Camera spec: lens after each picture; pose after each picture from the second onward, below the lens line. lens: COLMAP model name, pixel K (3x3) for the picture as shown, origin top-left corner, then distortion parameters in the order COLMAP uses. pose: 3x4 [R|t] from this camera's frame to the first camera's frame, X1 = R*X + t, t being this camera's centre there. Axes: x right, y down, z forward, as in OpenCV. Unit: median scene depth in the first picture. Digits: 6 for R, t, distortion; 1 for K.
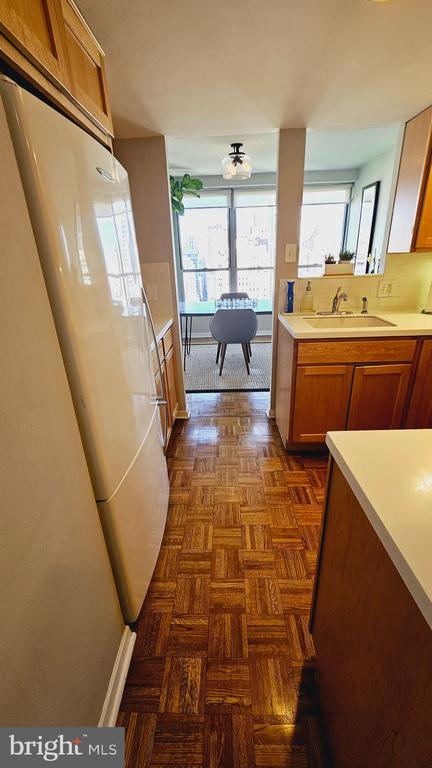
lens RADIAL K [[314.0, 0, 217.1], [0, 314.0, 381.1], [0, 0, 1]] dist [-0.001614, -0.000239]
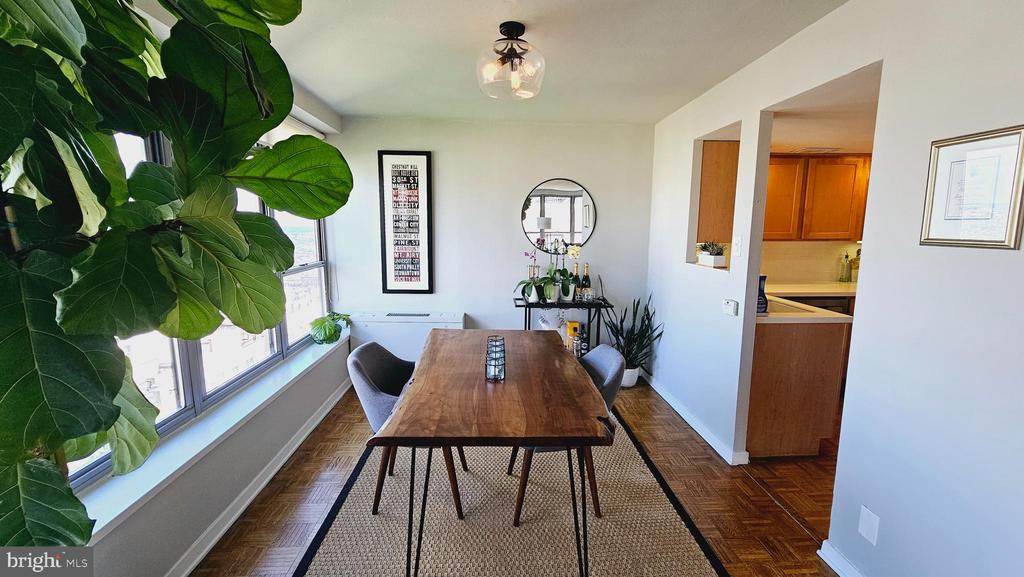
lens RADIAL K [[420.9, 0, 511.0], [0, 420.9, 285.9], [0, 0, 1]] dist [-0.000884, 0.000211]
pose [[-0.069276, -0.109104, 0.991613, -0.821975], [0.378831, 0.916666, 0.127323, -0.670293], [-0.922869, 0.384475, -0.022171, 1.598646]]
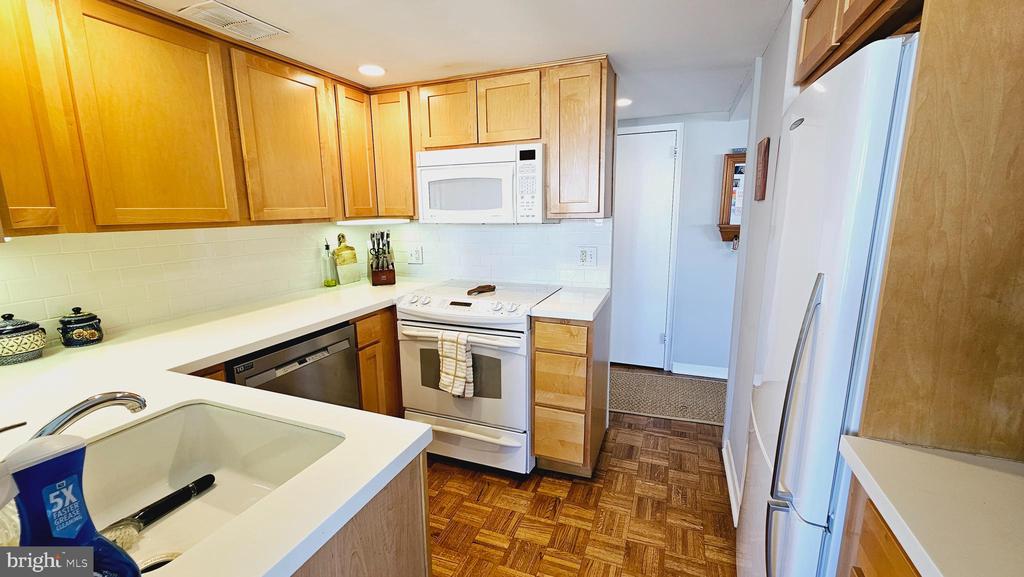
lens RADIAL K [[418.7, 0, 509.2], [0, 418.7, 286.1], [0, 0, 1]] dist [-0.001614, -0.000239]
pose [[-0.935789, -0.018144, 0.352093, -0.007076], [0.173539, 0.845609, 0.504807, -0.415270], [-0.306892, 0.533495, -0.788163, 0.998508]]
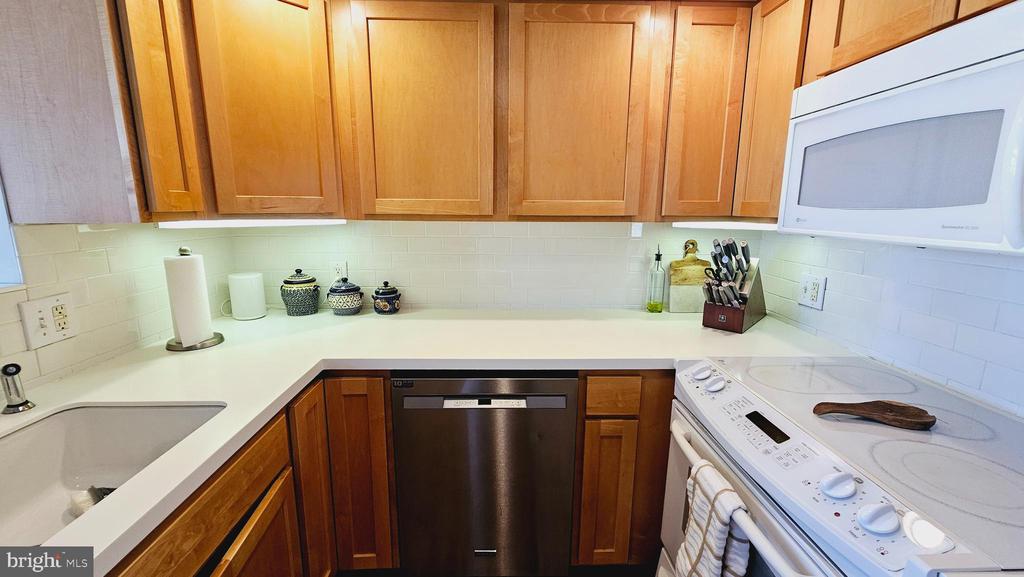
lens RADIAL K [[418.7, 0, 509.2], [0, 418.7, 286.1], [0, 0, 1]] dist [-0.001614, -0.000239]
pose [[-0.054766, -0.150938, 0.987025, 0.058391], [0.371287, 0.914549, 0.160456, -0.212251], [-0.926902, 0.375257, 0.005955, 0.504942]]
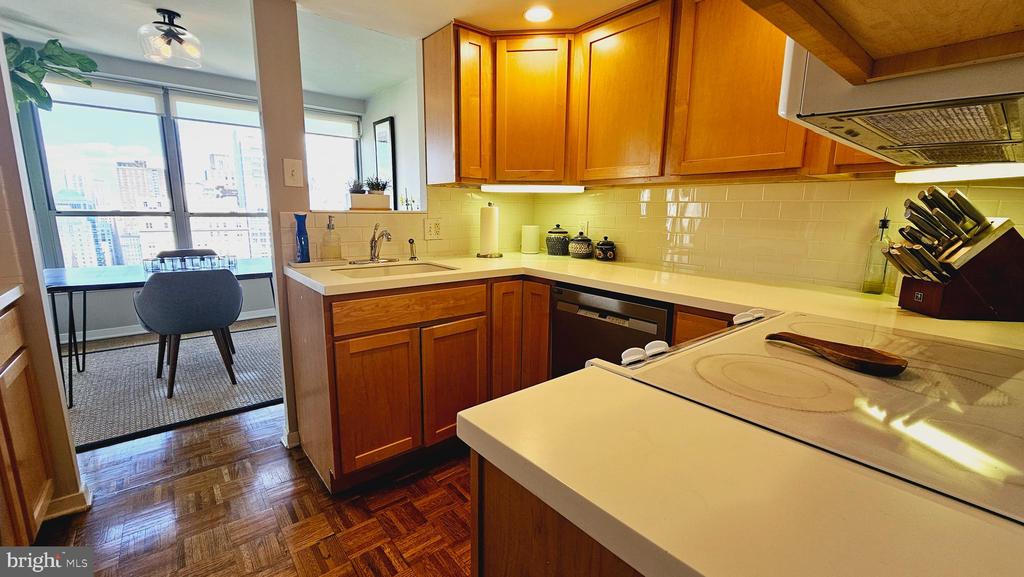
lens RADIAL K [[420.9, 0, 511.0], [0, 420.9, 285.9], [0, 0, 1]] dist [-0.000884, 0.000211]
pose [[0.755440, -0.070296, 0.651436, -0.006843], [0.208641, 0.968283, -0.137464, 0.025758], [-0.621111, 0.239762, 0.746147, 0.132443]]
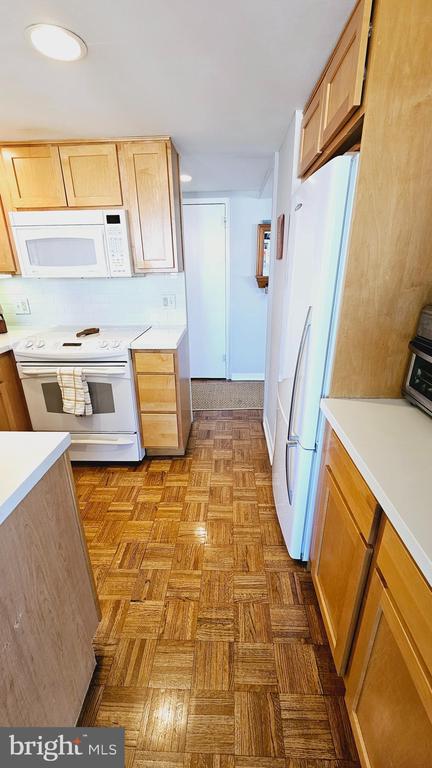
lens RADIAL K [[314.0, 0, 217.1], [0, 314.0, 381.1], [0, 0, 1]] dist [-0.001614, -0.000239]
pose [[-0.998794, 0.037291, 0.031947, -0.007738], [0.049066, 0.732093, 0.679435, -0.430911], [0.001949, 0.680183, -0.733040, 1.030553]]
